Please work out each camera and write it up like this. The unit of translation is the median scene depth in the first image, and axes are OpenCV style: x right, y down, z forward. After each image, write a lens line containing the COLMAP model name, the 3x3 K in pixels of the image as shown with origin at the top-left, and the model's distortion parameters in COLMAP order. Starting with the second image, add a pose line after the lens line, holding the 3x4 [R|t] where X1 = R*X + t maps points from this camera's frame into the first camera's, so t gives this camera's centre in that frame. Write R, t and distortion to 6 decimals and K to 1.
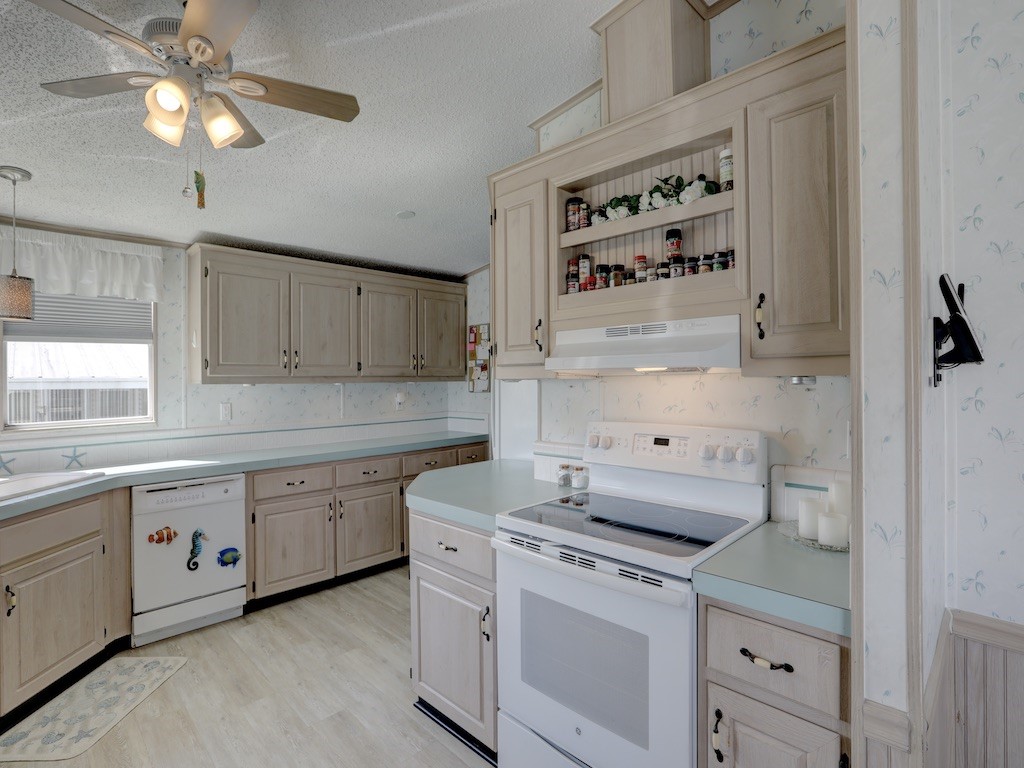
lens RADIAL K [[515.8, 0, 512.5], [0, 515.8, 375.6], [0, 0, 1]] dist [-0.047060, 0.030614]
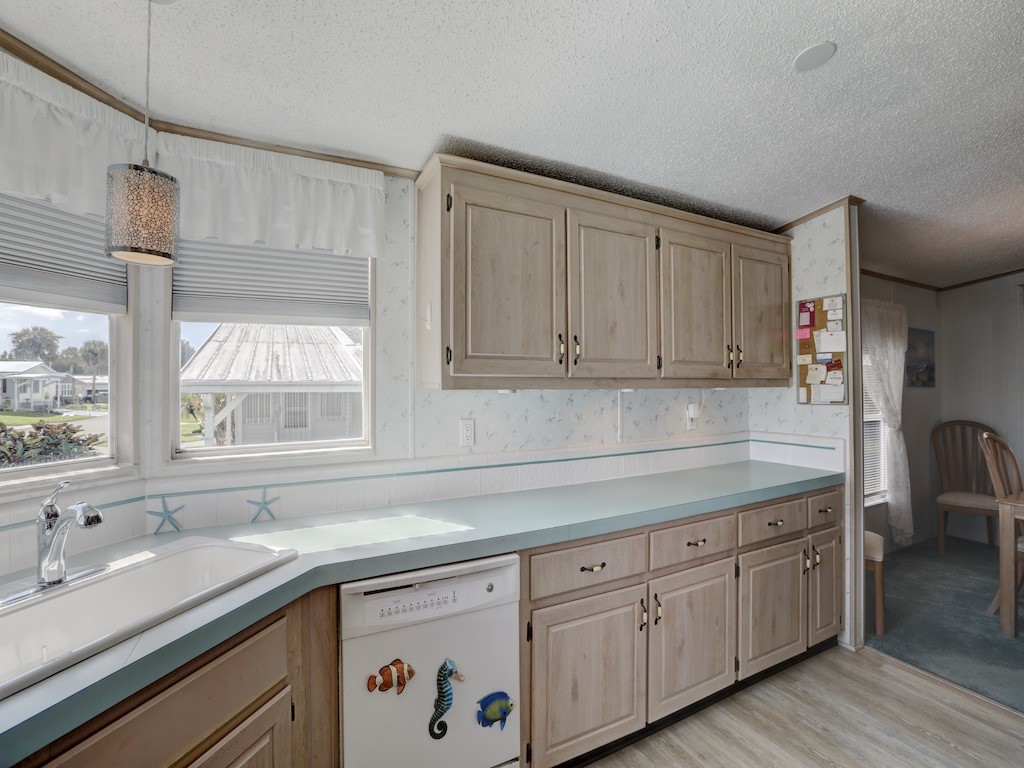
lens RADIAL K [[467.5, 0, 511.7], [0, 467.5, 378.1], [0, 0, 1]] dist [-0.048717, 0.017638]
pose [[0.956122, 0.001055, -0.292966, -0.363459], [-0.003330, 0.999968, -0.007266, 0.007057], [0.292949, 0.007922, 0.956095, 0.489553]]
